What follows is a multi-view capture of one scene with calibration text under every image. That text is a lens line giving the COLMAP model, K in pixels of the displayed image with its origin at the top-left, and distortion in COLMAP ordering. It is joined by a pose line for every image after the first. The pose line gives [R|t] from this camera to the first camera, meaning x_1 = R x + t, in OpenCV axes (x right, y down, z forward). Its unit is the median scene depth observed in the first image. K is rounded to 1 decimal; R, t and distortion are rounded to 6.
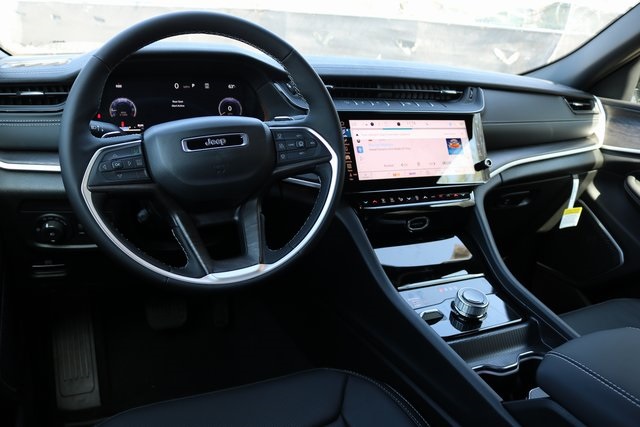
lens RADIAL K [[517.2, 0, 320.0], [0, 517.2, 213.5], [0, 0, 1]] dist [-0.095342, 0.006709]
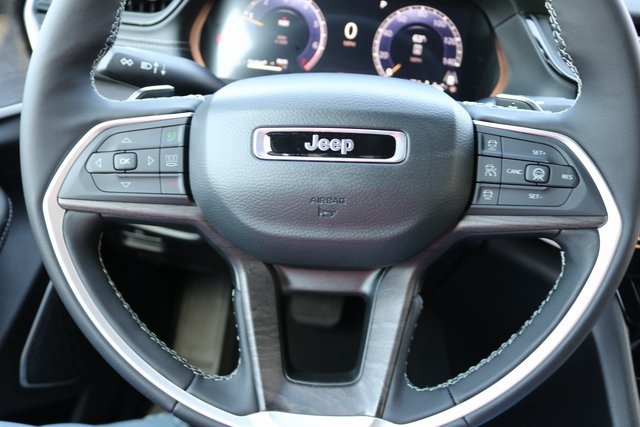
lens RADIAL K [[517.2, 0, 320.0], [0, 517.2, 213.5], [0, 0, 1]] dist [-0.095342, 0.006709]
pose [[0.875641, 0.246945, -0.415056, -0.010841], [-0.181950, 0.964750, 0.190137, -0.128010], [0.447379, -0.090973, 0.889706, 0.466980]]
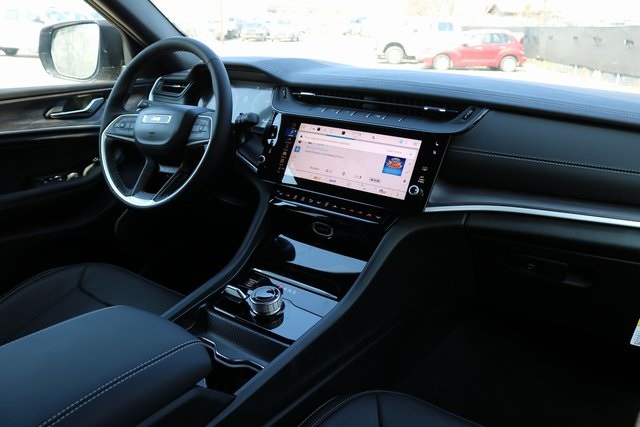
lens RADIAL K [[517.2, 0, 320.0], [0, 517.2, 213.5], [0, 0, 1]] dist [-0.095342, 0.006709]
pose [[0.504180, 0.234003, -0.831292, 1.129058], [-0.272072, 0.956611, 0.104267, -0.126574], [0.819622, 0.173602, 0.545970, 0.472063]]
